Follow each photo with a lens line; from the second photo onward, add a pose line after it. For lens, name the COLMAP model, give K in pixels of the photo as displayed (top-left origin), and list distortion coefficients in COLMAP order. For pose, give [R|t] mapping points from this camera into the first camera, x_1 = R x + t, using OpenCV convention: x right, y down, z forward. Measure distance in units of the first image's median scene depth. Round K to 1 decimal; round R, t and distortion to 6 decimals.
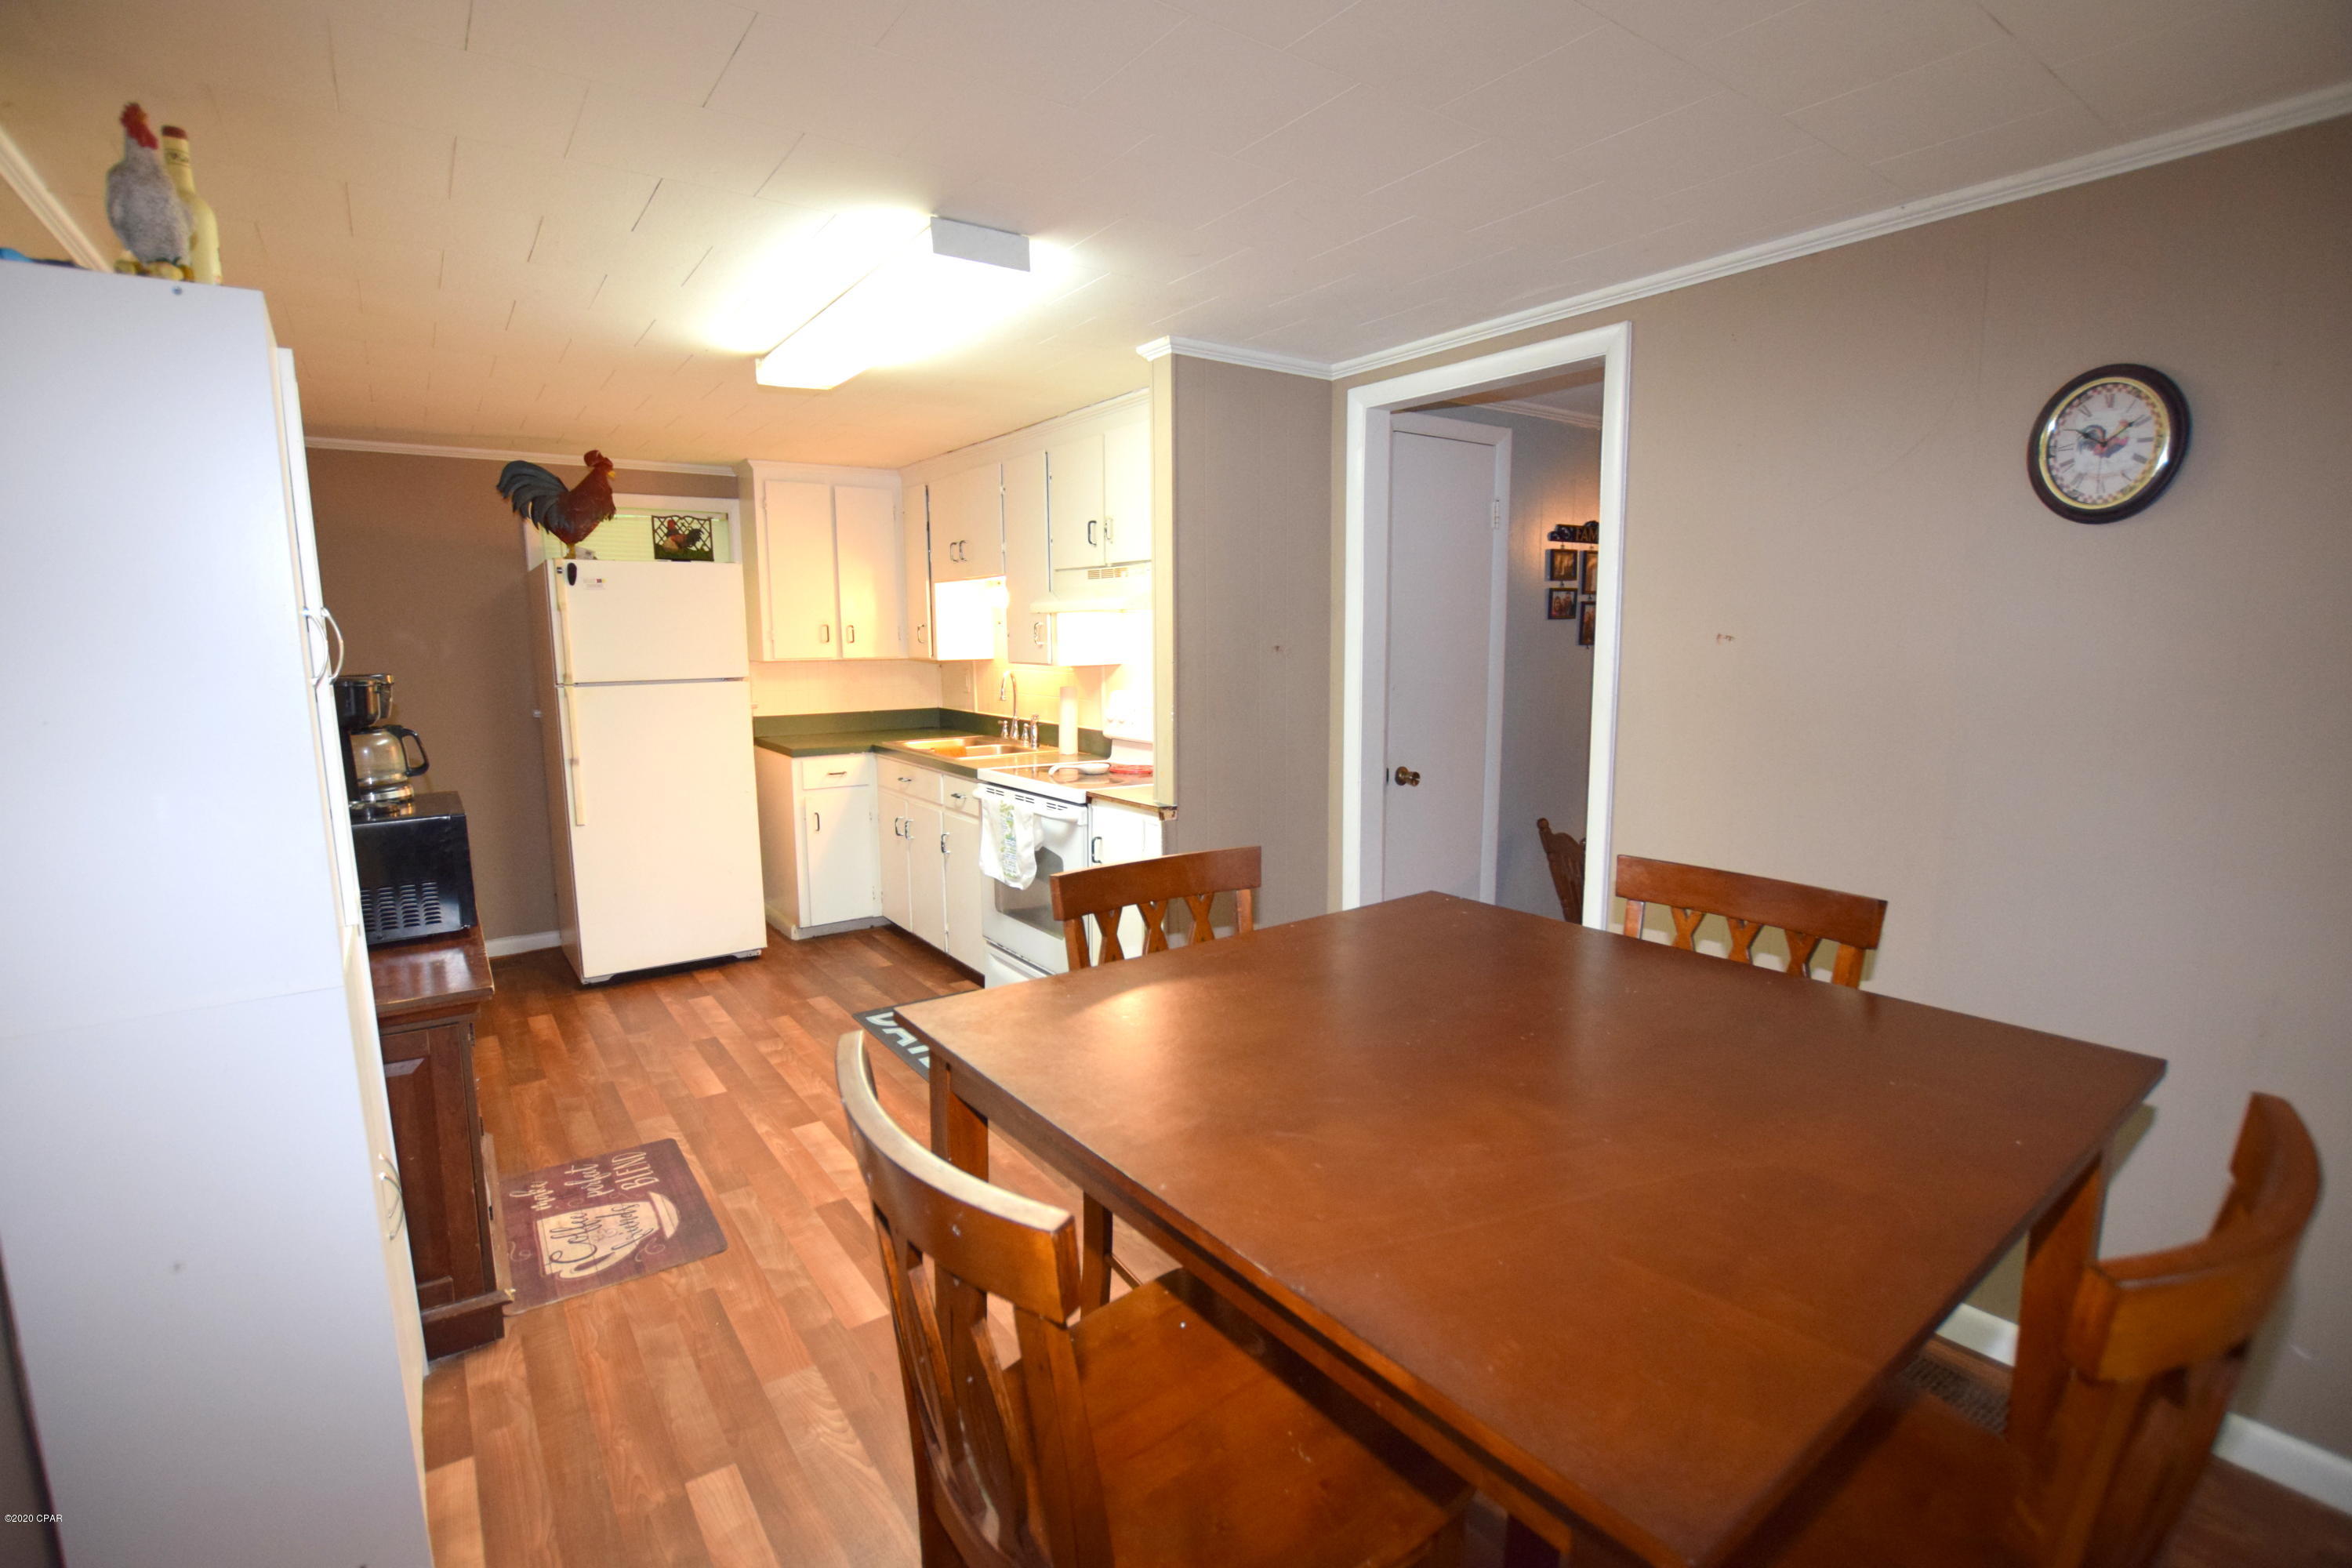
lens RADIAL K [[1051.4, 0, 1173.6], [0, 1051.4, 794.3], [0, 0, 1]] dist [-0.004961, -0.000260]
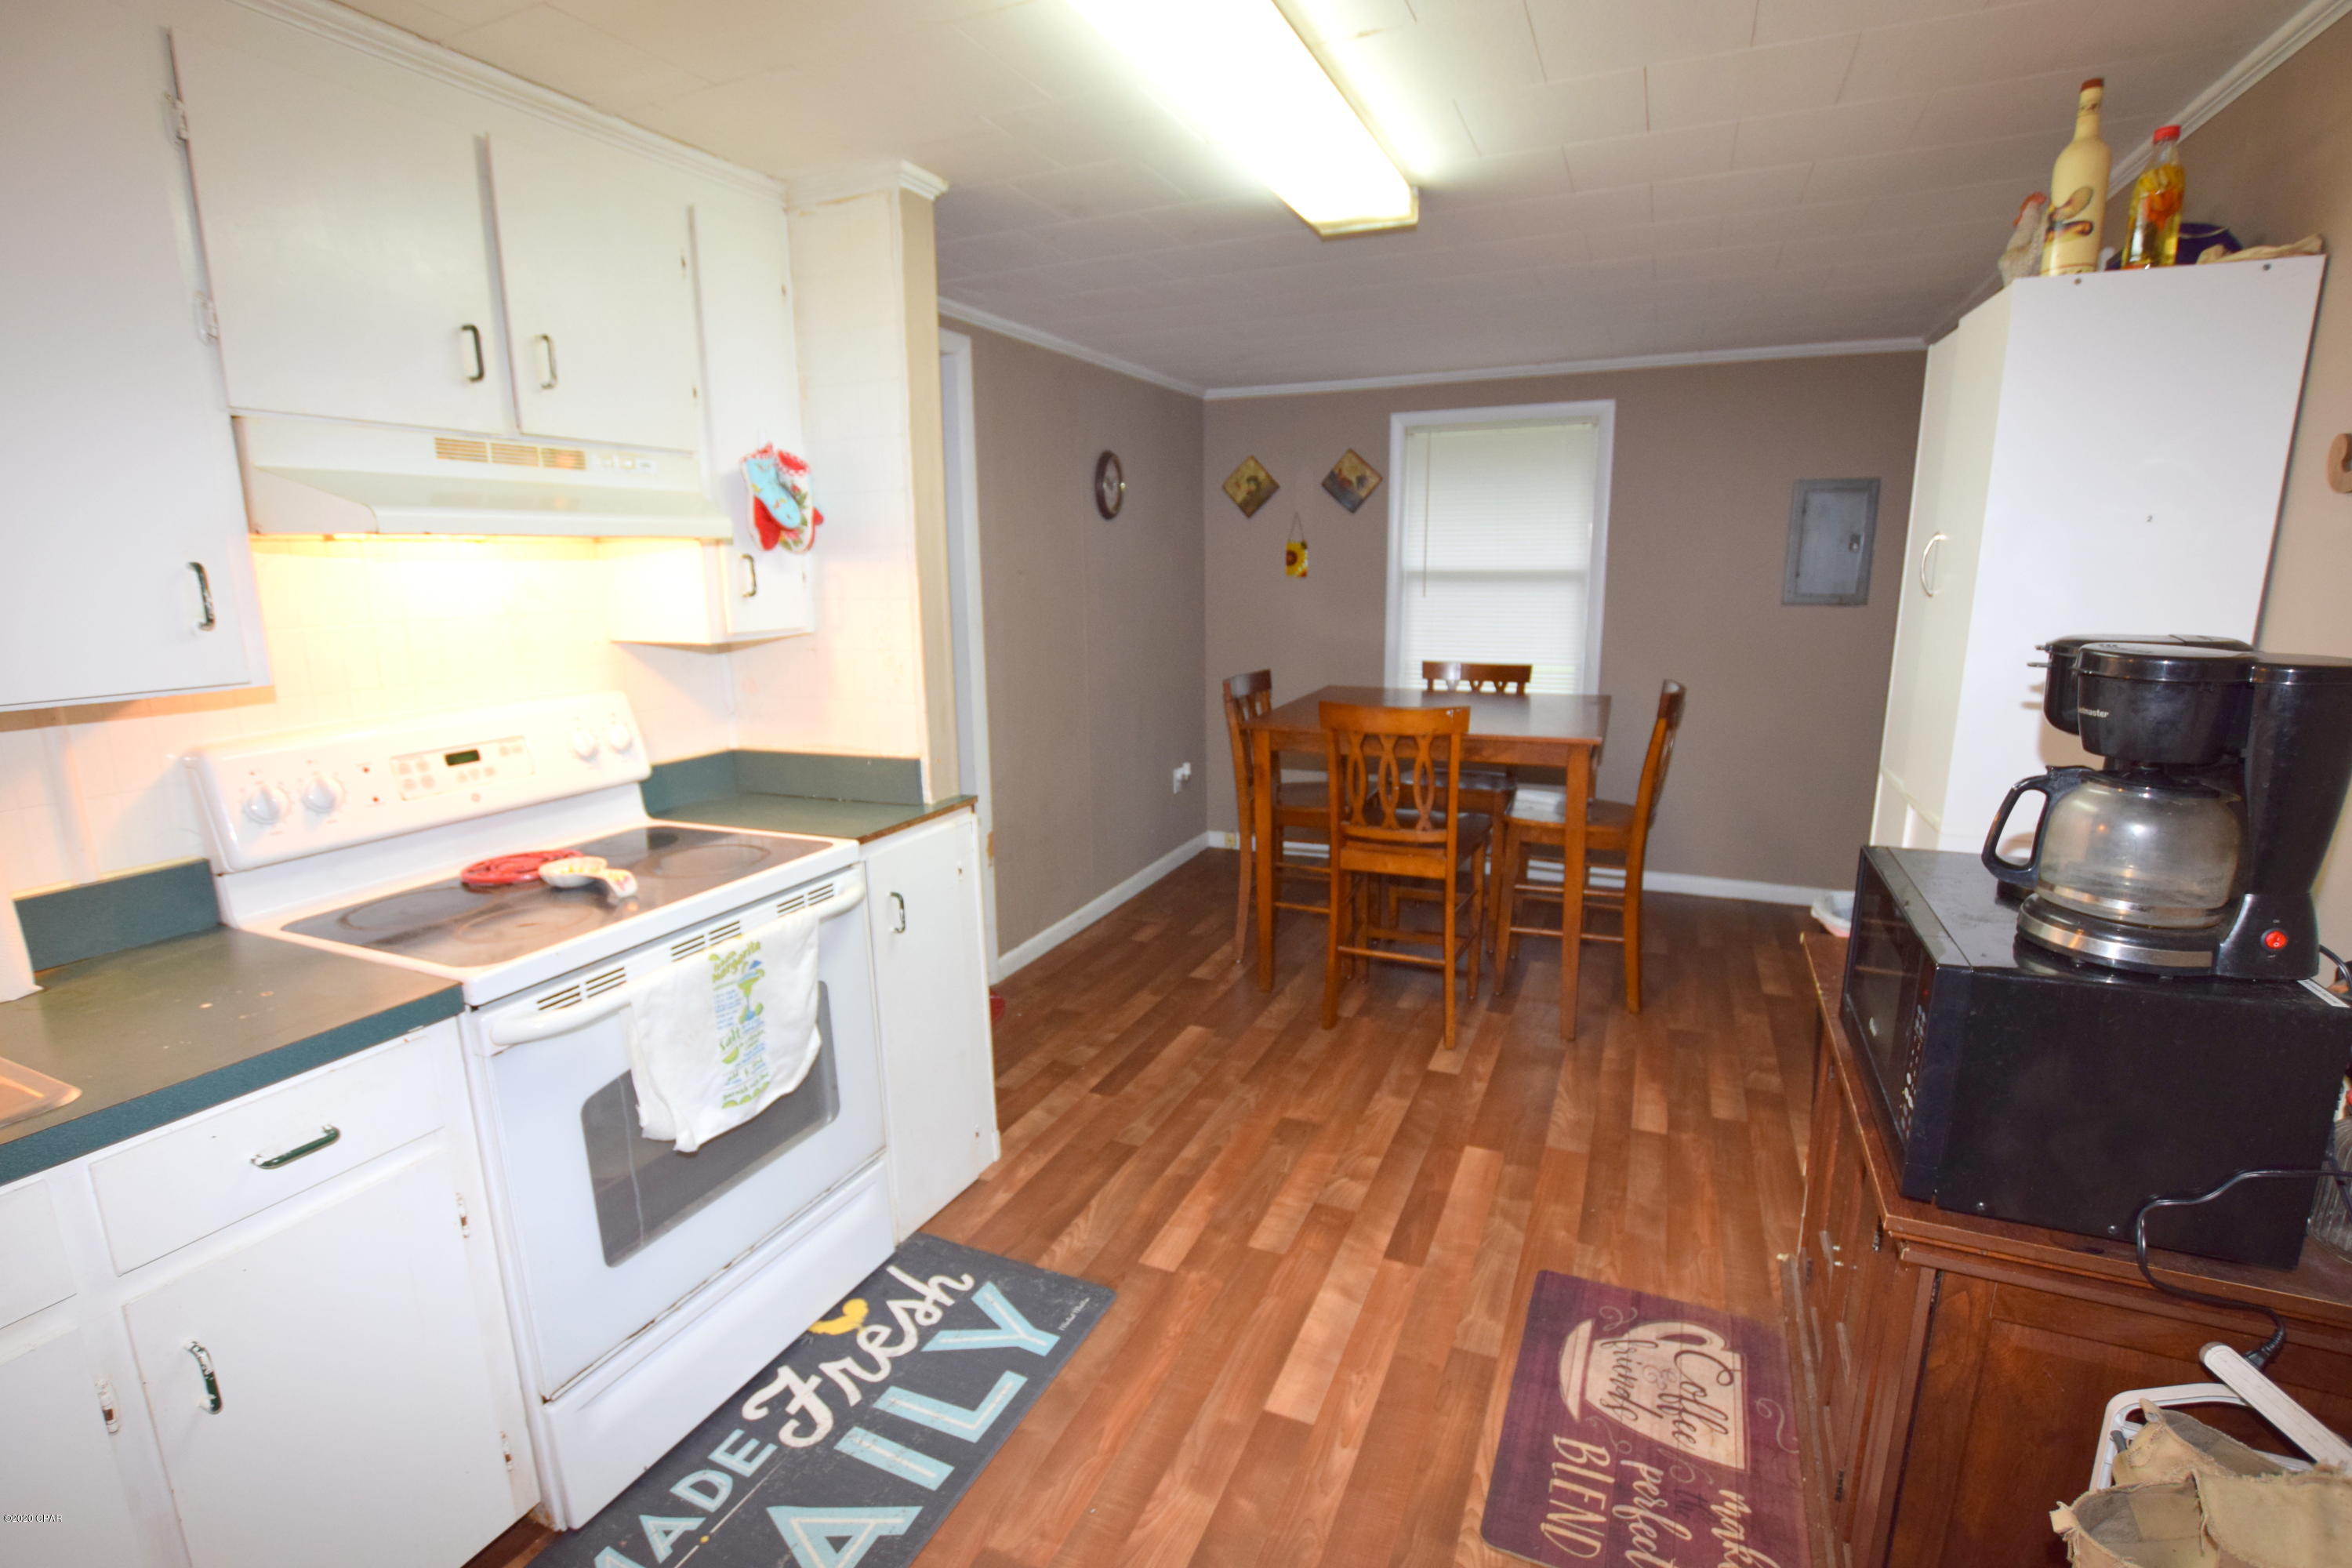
lens RADIAL K [[1051.4, 0, 1176.0], [0, 1051.4, 780.4], [0, 0, 1]] dist [-0.004961, -0.000260]
pose [[-0.483405, -0.158365, 0.860953, -0.923134], [0.154517, 0.952622, 0.261984, -0.220940], [-0.861652, 0.259676, -0.436033, 1.467761]]
